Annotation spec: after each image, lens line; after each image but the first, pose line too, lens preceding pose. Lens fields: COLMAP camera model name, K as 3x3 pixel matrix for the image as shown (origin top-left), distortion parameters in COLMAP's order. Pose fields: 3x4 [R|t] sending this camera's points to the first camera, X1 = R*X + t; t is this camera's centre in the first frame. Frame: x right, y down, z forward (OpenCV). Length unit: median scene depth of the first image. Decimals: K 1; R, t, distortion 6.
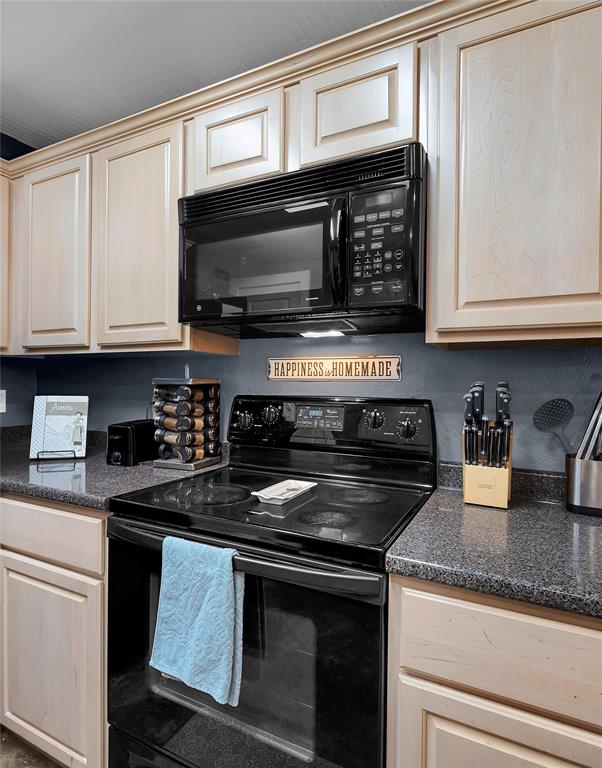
lens RADIAL K [[432.5, 0, 294.2], [0, 432.5, 382.7], [0, 0, 1]] dist [0.000828, 0.001452]
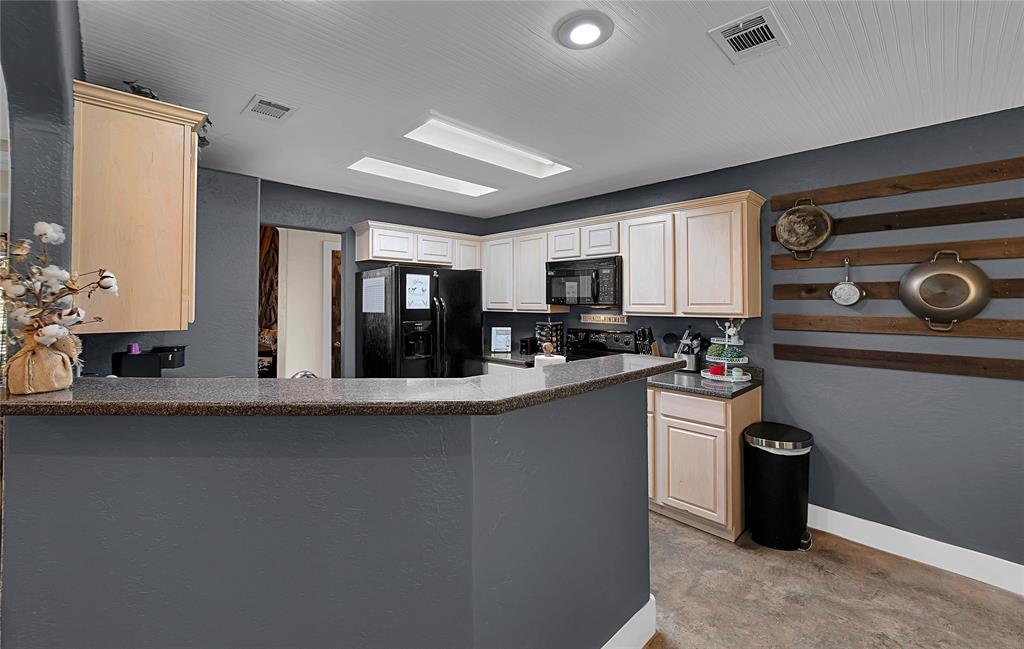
lens RADIAL K [[420.3, 0, 510.5], [0, 420.3, 290.6], [0, 0, 1]] dist [-0.000370, 0.000179]
pose [[0.945971, -0.020537, -0.323601, 0.401522], [0.014187, 0.999658, -0.021968, -0.164652], [0.323941, 0.016190, 0.945939, -1.671324]]
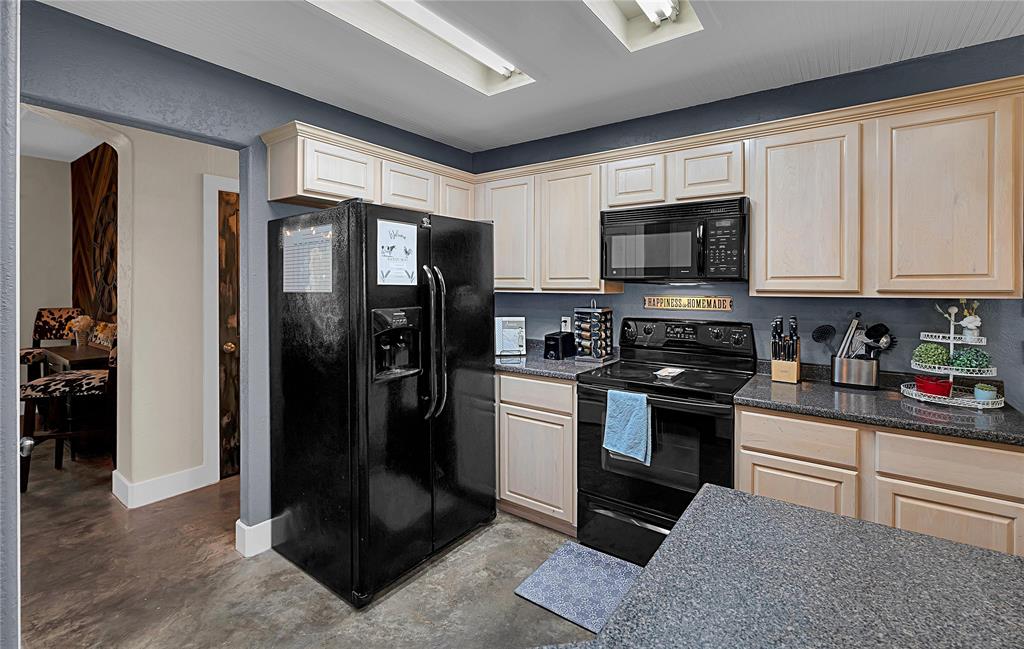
lens RADIAL K [[459.1, 0, 514.3], [0, 459.1, 285.5], [0, 0, 1]] dist [0.002802, 0.000333]
pose [[0.988215, -0.009618, -0.152771, -0.319621], [0.010247, 0.999942, 0.003333, -0.119743], [0.152731, -0.004859, 0.988256, -0.903990]]
